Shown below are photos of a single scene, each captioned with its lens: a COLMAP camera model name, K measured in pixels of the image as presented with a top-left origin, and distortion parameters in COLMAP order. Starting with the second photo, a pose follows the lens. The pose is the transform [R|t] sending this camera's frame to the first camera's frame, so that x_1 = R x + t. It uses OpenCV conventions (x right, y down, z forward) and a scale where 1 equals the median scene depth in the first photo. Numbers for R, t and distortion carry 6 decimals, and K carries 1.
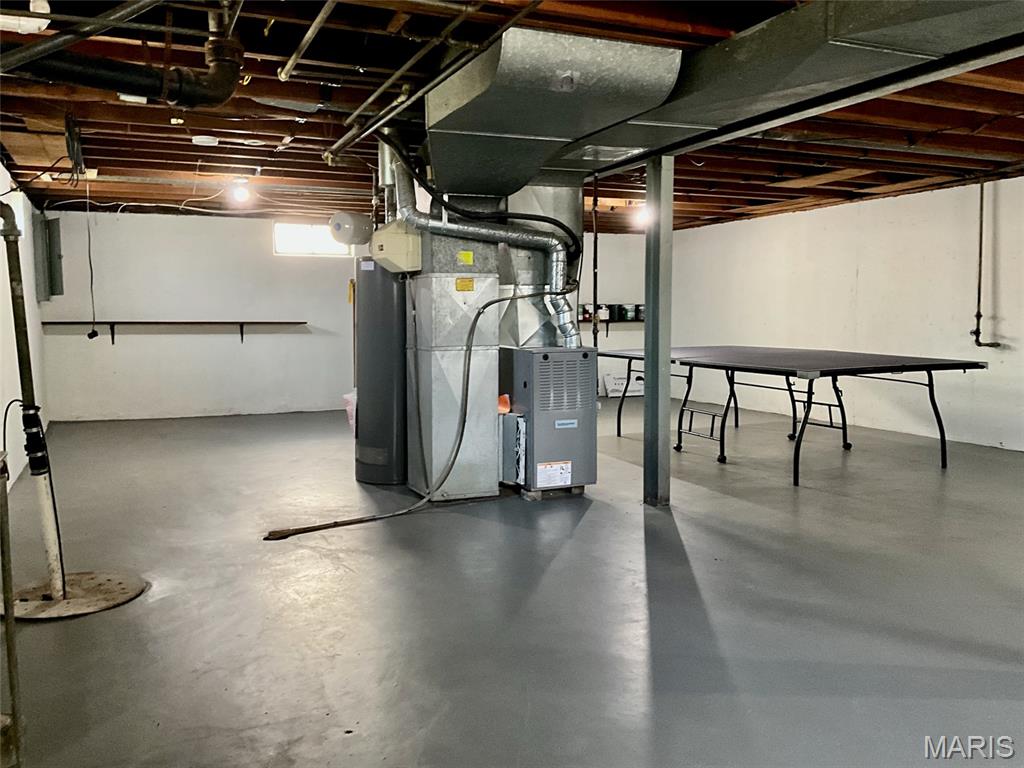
lens RADIAL K [[857.2, 0, 511.9], [0, 857.2, 384.6], [0, 0, 1]] dist [0.028234, -0.023970]
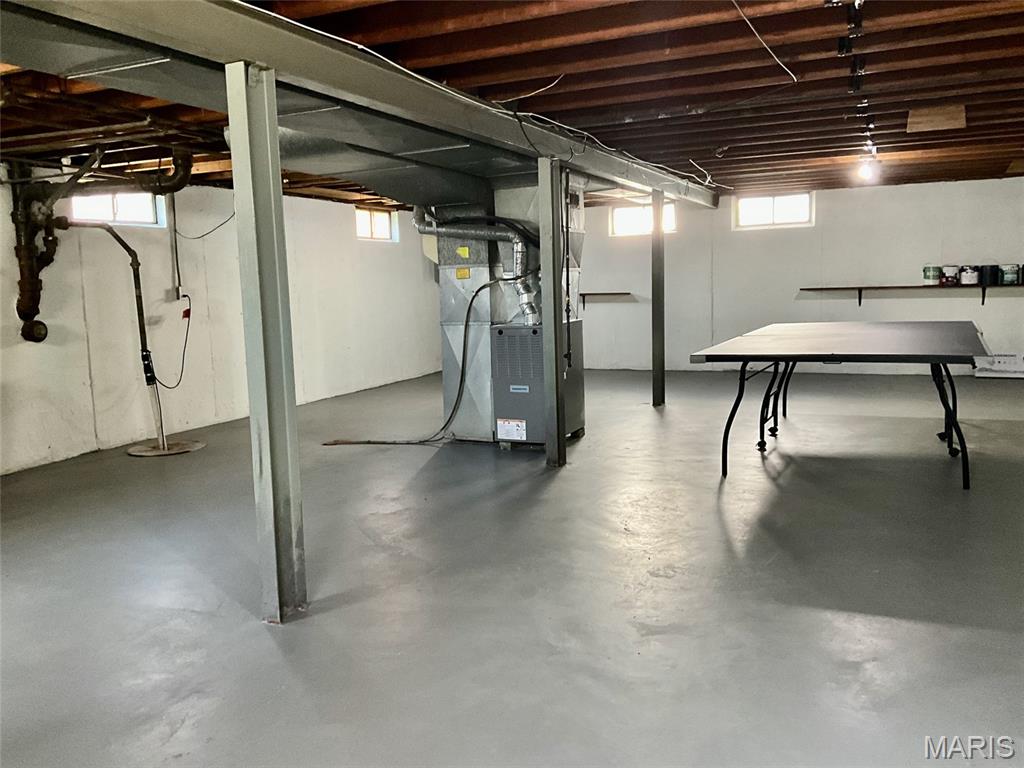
lens RADIAL K [[857.2, 0, 509.7], [0, 857.2, 385.9], [0, 0, 1]] dist [0.028234, -0.023970]
pose [[0.653168, 0.076533, -0.753336, 0.953922], [-0.035017, 0.996868, 0.070913, -0.042318], [0.756403, -0.019938, 0.653802, 0.212249]]
